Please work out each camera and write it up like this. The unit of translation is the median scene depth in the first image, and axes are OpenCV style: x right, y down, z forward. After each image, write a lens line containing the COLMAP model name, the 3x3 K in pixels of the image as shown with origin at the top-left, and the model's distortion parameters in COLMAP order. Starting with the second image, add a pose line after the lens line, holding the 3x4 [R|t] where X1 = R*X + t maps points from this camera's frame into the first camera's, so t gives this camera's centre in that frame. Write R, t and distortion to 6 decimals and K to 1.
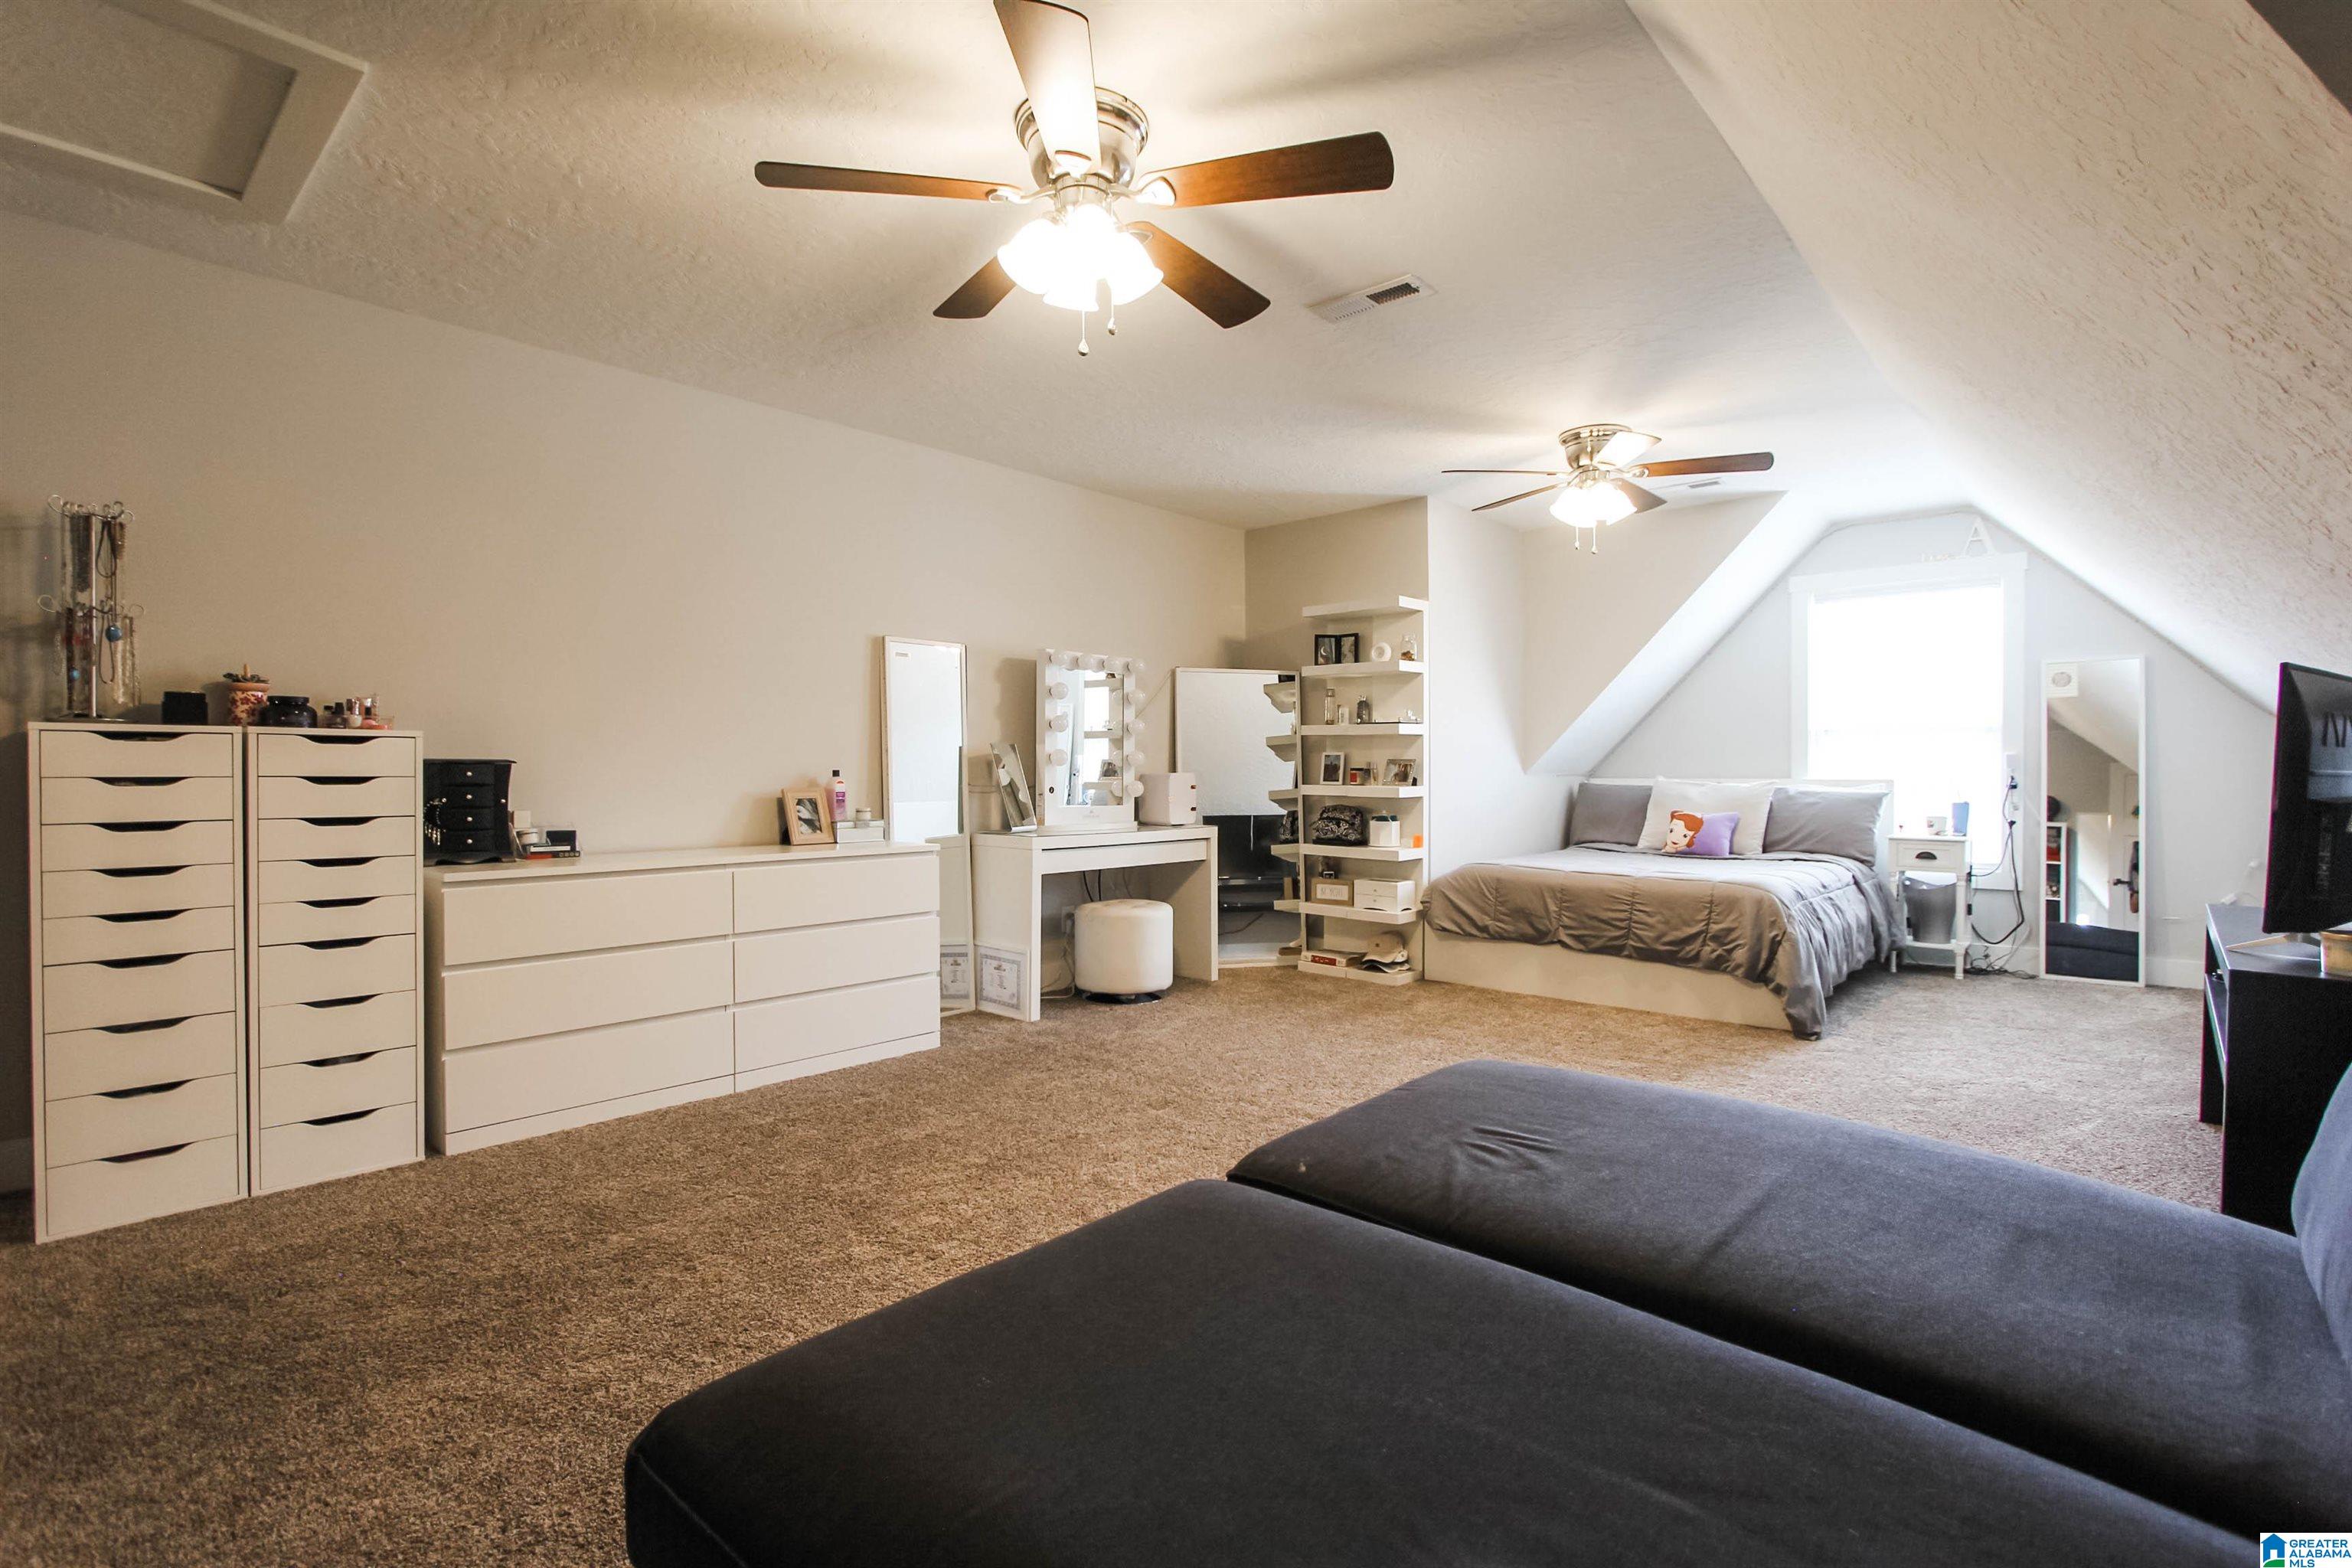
lens RADIAL K [[1079.6, 0, 1178.6], [0, 1079.6, 774.0], [0, 0, 1]] dist [-0.016947, 0.001269]
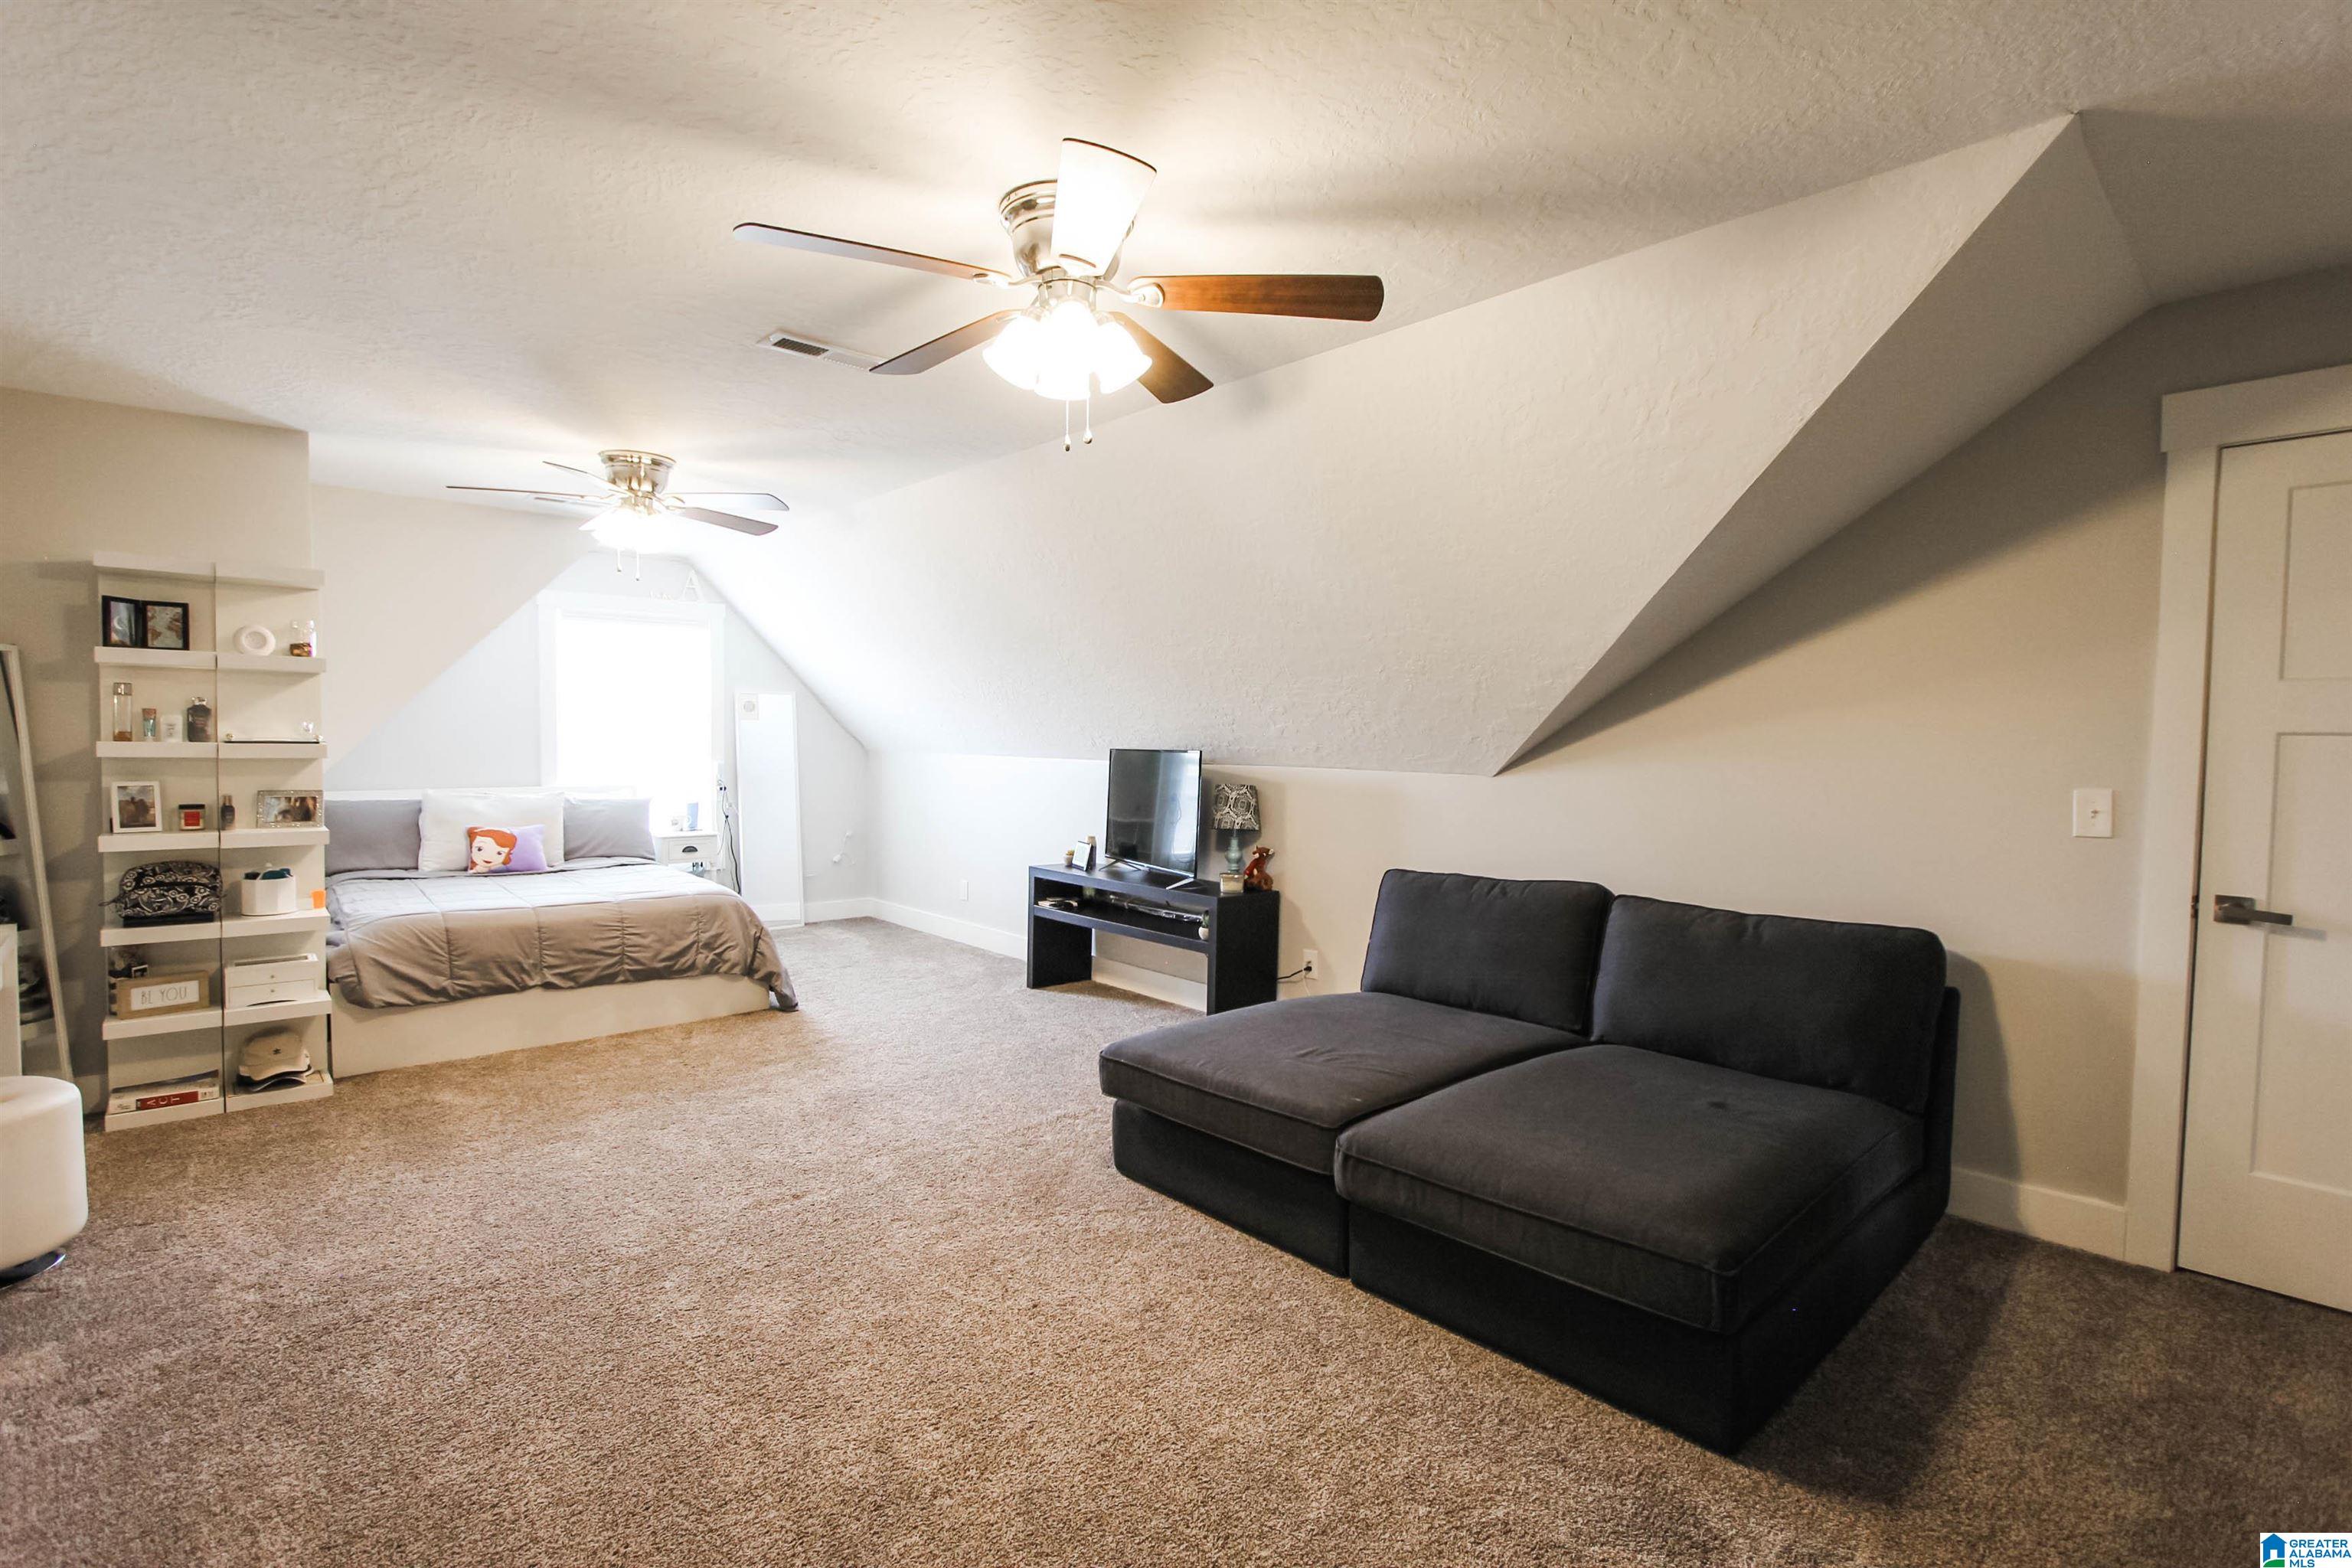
lens RADIAL K [[1079.6, 0, 1175.7], [0, 1079.6, 794.9], [0, 0, 1]] dist [-0.016947, 0.001269]
pose [[0.113815, -0.051947, 0.992143, -0.433754], [-0.003400, 0.998606, 0.052676, -0.050104], [-0.993496, -0.009369, 0.113479, 0.320214]]
